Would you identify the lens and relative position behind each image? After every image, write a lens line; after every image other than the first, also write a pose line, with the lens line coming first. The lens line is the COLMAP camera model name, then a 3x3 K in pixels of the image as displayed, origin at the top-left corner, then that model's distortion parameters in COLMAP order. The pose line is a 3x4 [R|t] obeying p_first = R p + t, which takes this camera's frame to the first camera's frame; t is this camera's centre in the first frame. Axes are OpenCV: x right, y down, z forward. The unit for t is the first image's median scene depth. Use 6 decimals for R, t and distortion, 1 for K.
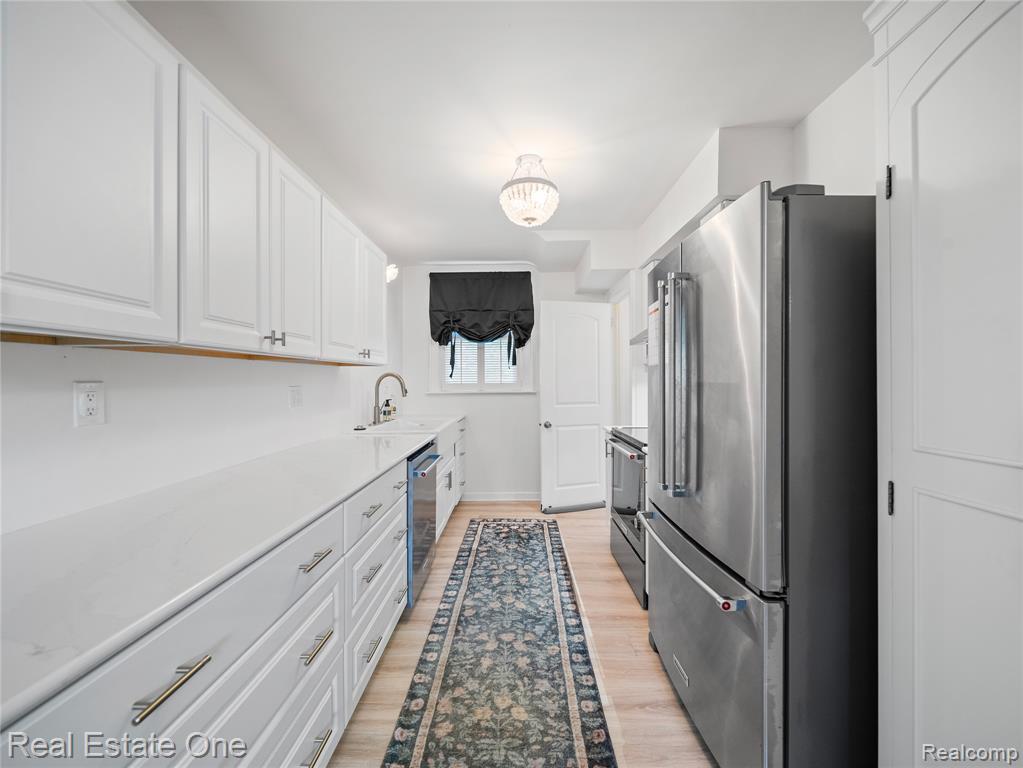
lens RADIAL K [[404.1, 0, 511.3], [0, 404.1, 382.0], [0, 0, 1]] dist [-0.001118, -0.000710]
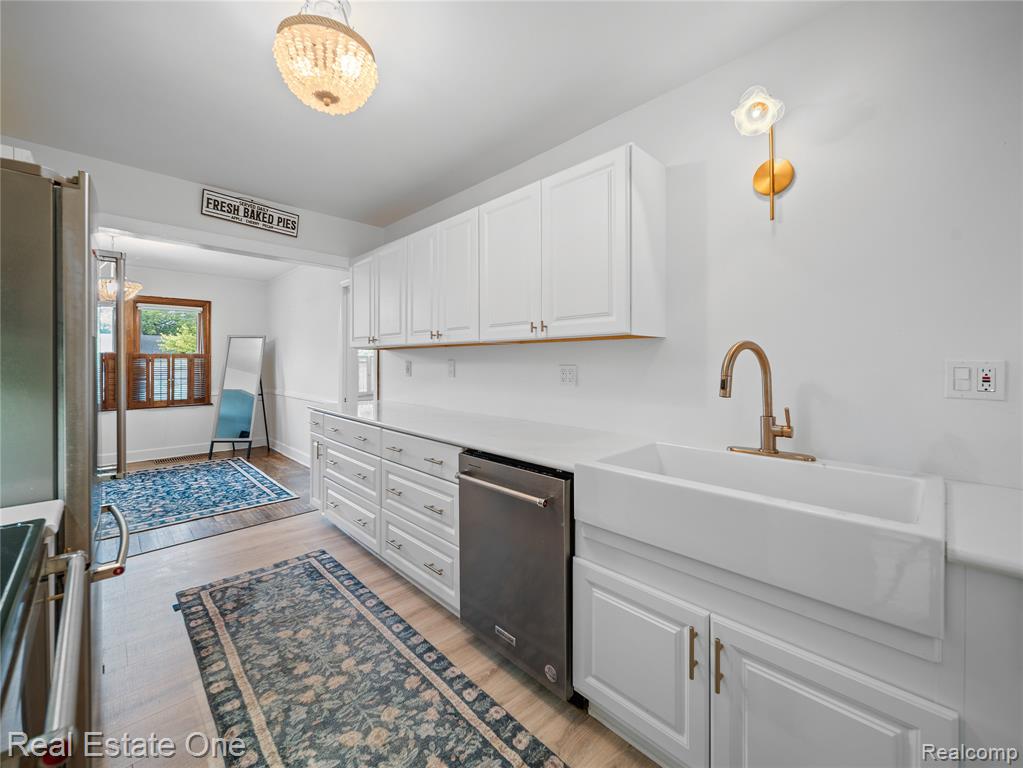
lens RADIAL K [[404.1, 0, 499.4], [0, 404.1, 360.4], [0, 0, 1]] dist [-0.001118, -0.000710]
pose [[-0.707859, -0.001540, -0.706352, 0.338328], [-0.002971, 0.999995, 0.000796, -0.006288], [0.706348, 0.002662, -0.707860, 1.847990]]
